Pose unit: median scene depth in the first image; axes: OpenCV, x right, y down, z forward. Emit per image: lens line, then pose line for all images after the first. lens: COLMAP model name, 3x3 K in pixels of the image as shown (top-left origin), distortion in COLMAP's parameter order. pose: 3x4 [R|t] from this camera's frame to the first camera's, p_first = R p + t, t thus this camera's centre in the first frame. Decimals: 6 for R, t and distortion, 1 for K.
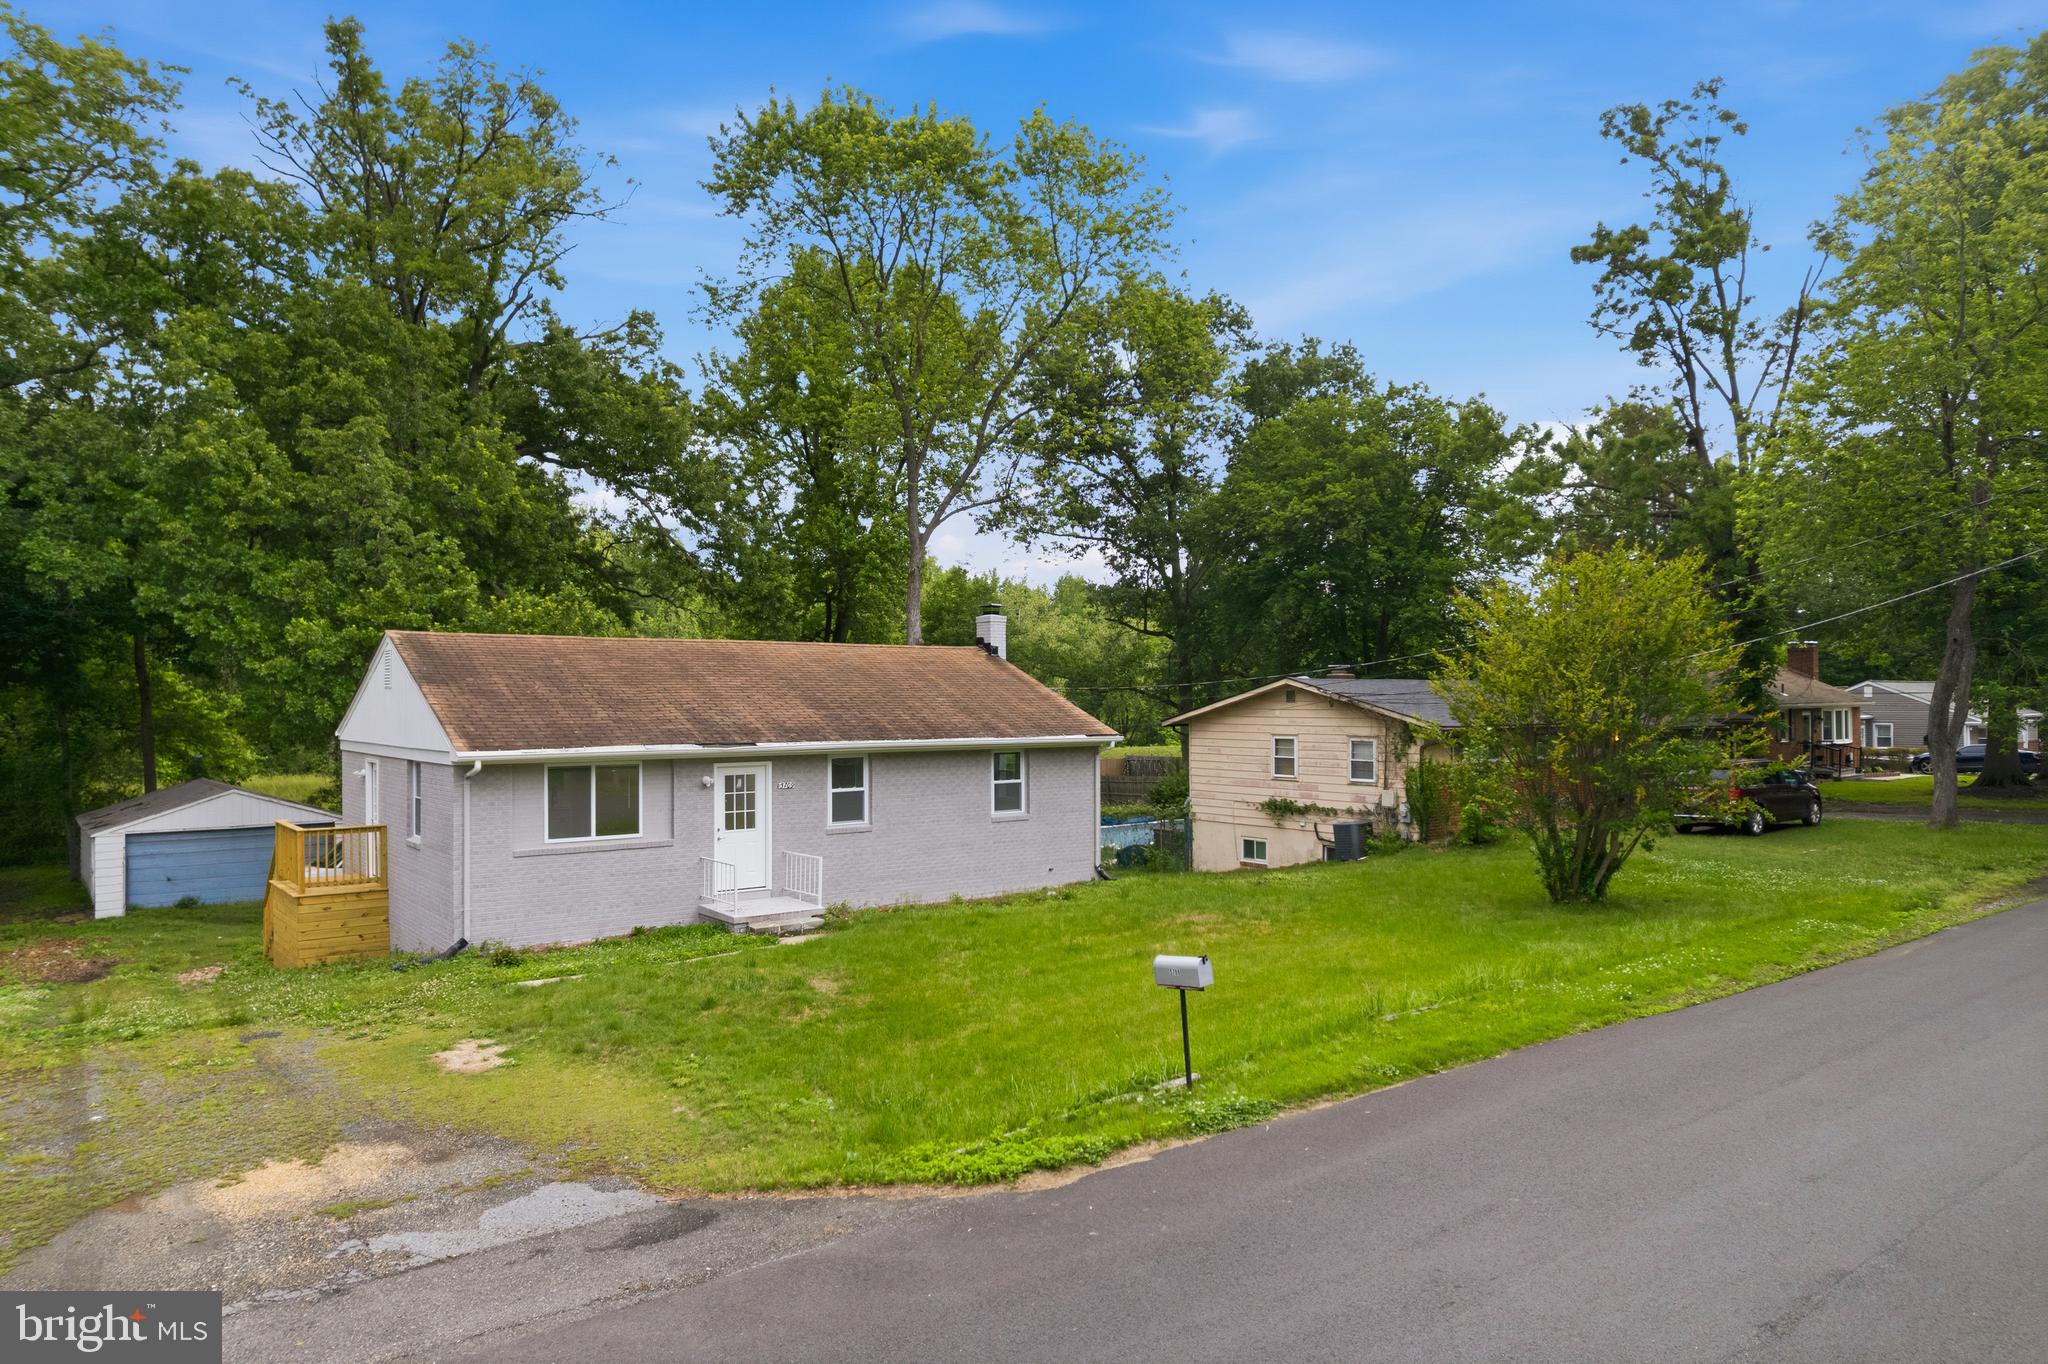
lens RADIAL K [[1316.7, 0, 1008.6], [0, 1316.7, 680.3], [0, 0, 1]] dist [-0.046631, 0.016405]
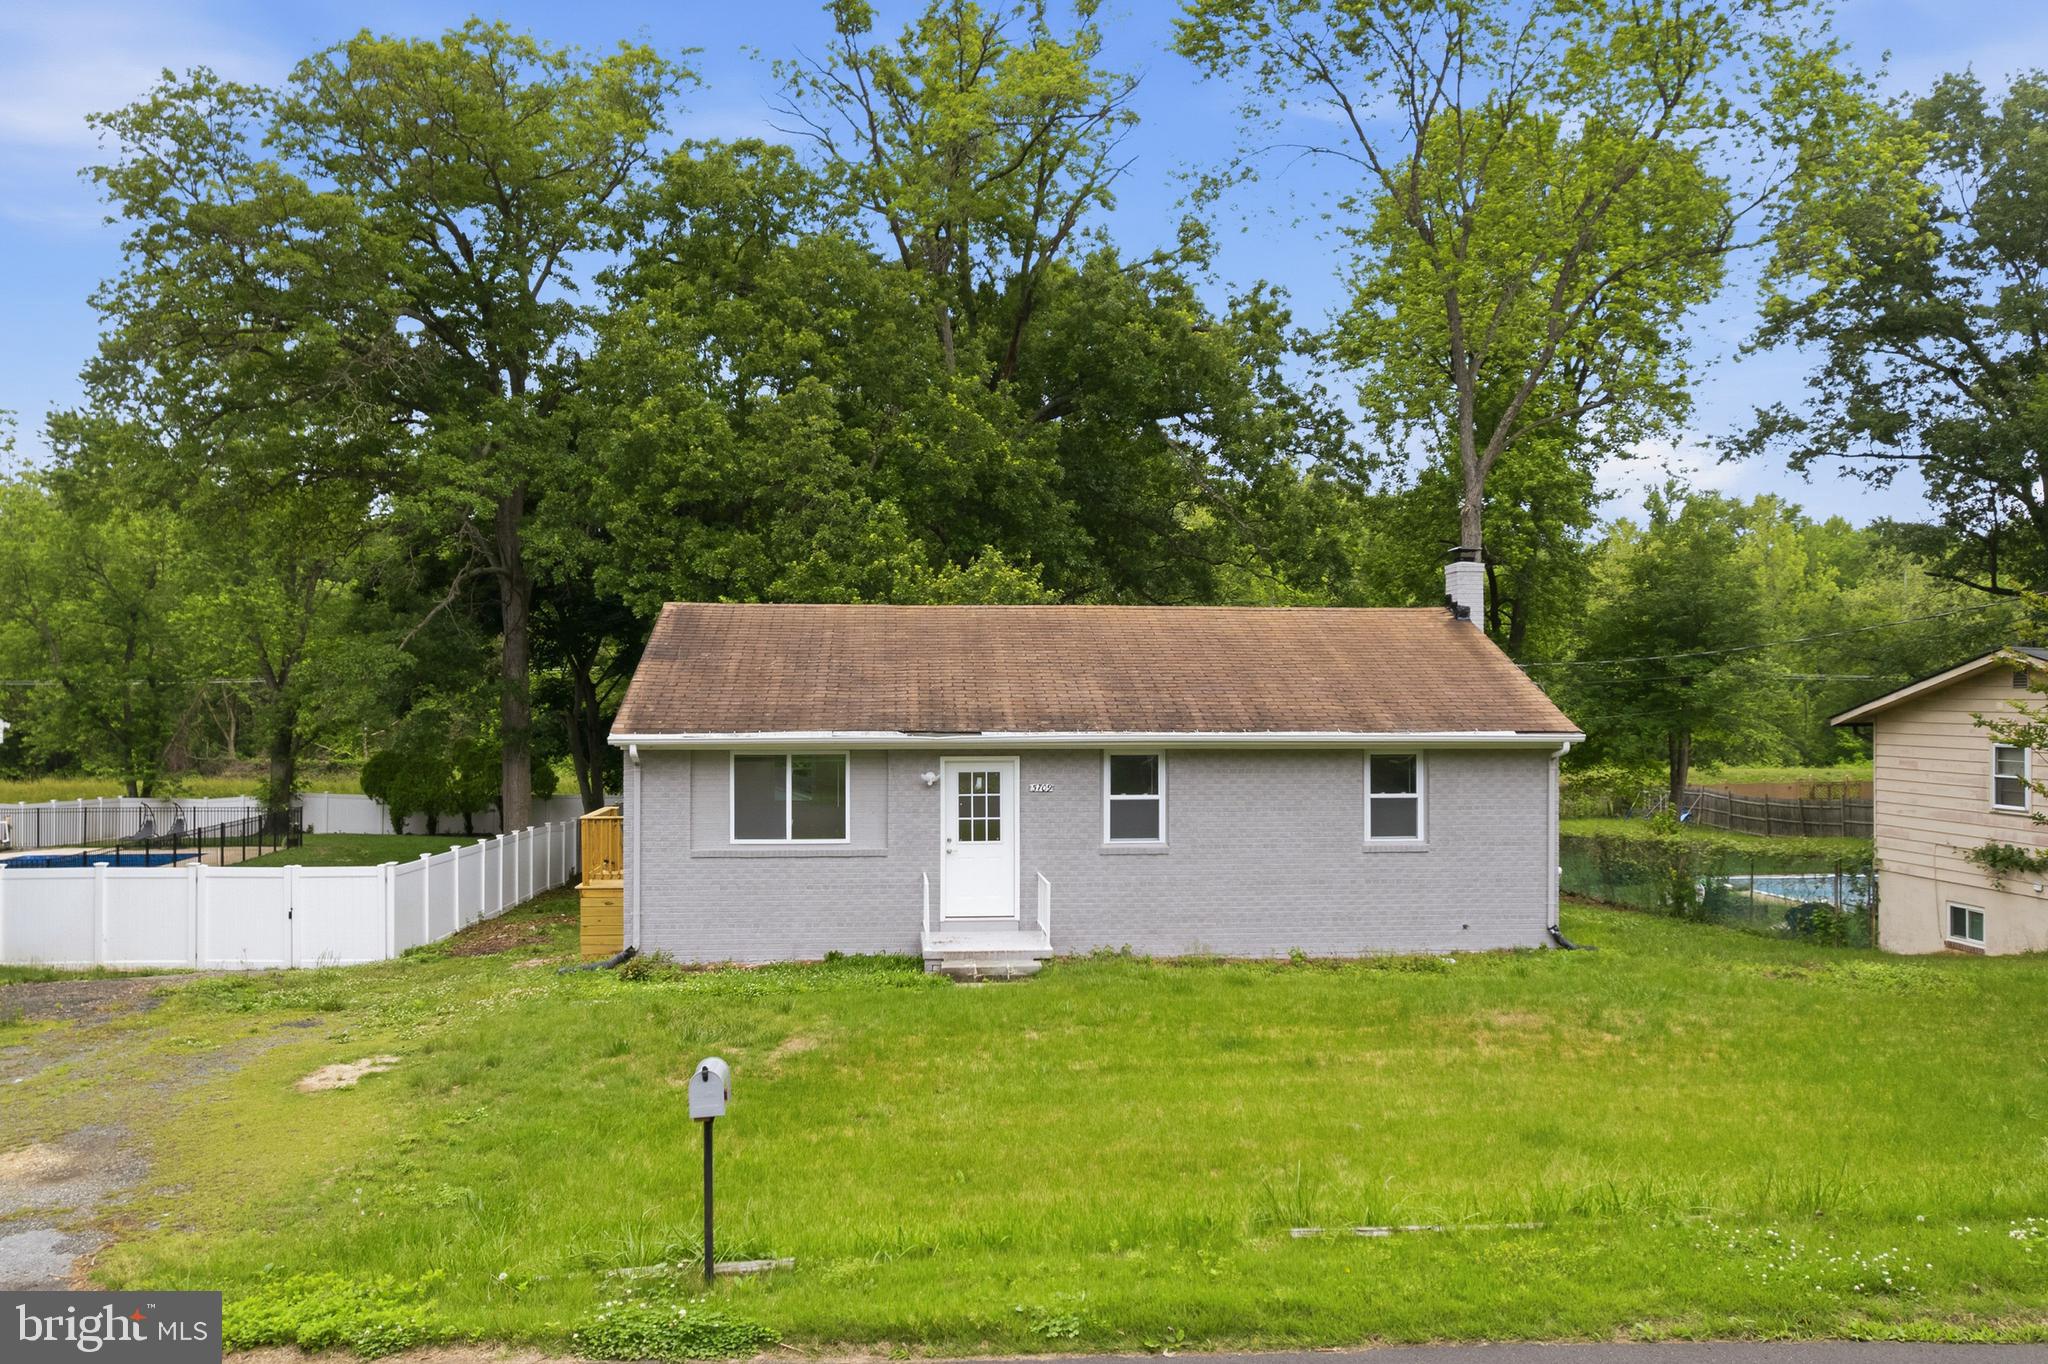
lens RADIAL K [[1546.8, 0, 1010.3], [0, 1546.8, 675.0], [0, 0, 1]] dist [-0.055313, 0.031859]
pose [[0.839581, -0.003534, -0.543223, 0.296388], [0.004077, 0.999992, -0.000205, 0.012979], [0.543219, -0.002042, 0.839589, 0.216200]]
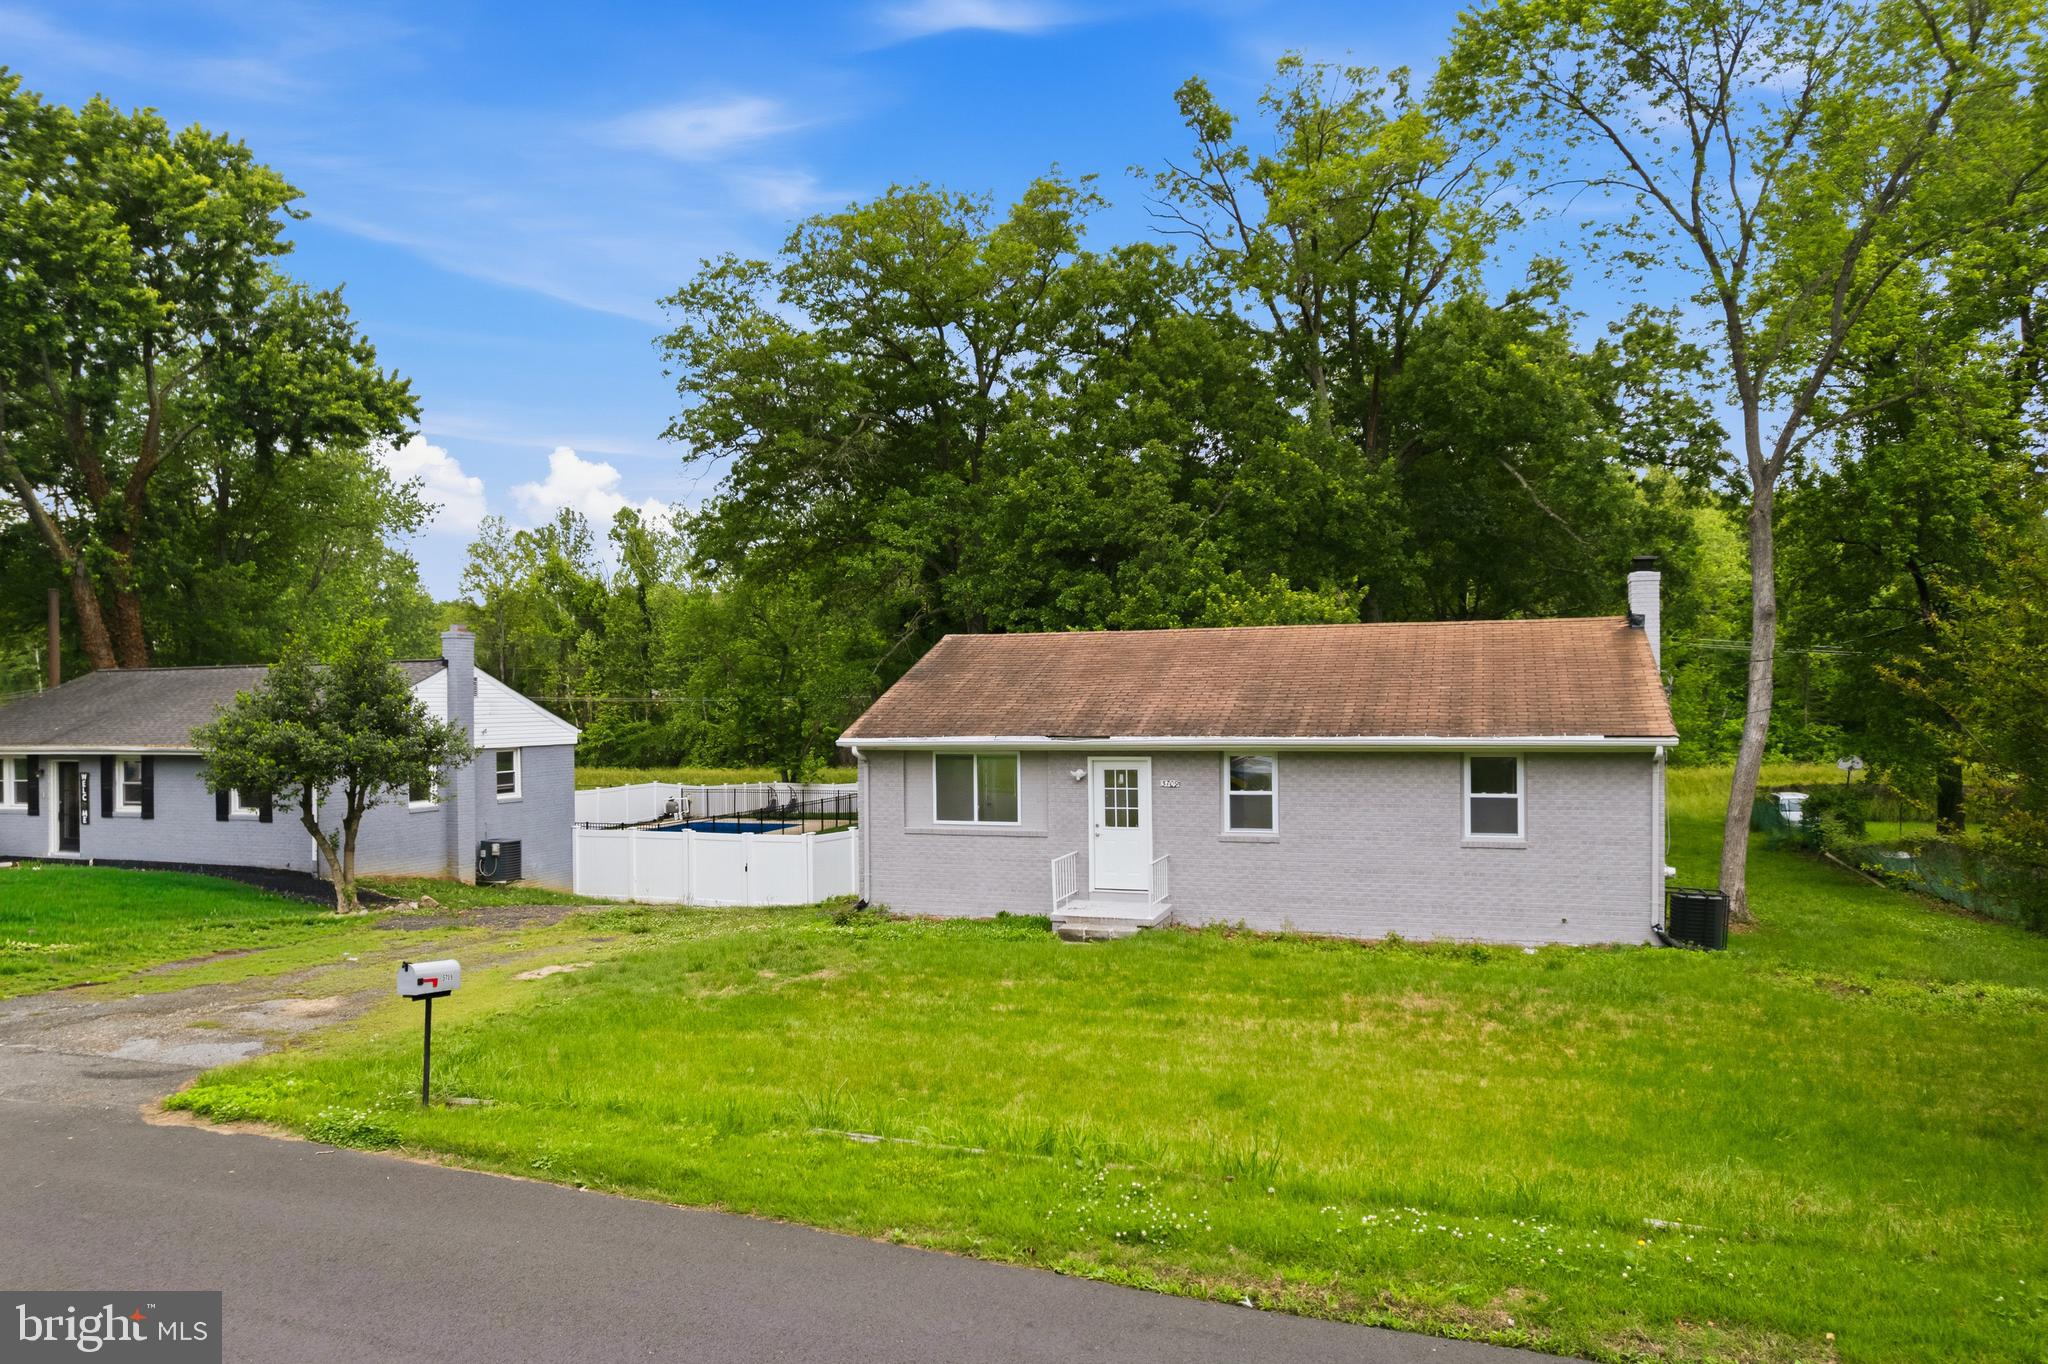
lens RADIAL K [[1316.7, 0, 1009.3], [0, 1316.7, 701.8], [0, 0, 1]] dist [-0.046631, 0.016405]
pose [[0.541544, -0.003922, -0.840663, 0.518559], [0.019600, 0.999776, 0.007962, 0.012815], [0.840444, -0.020789, 0.541500, 0.391441]]
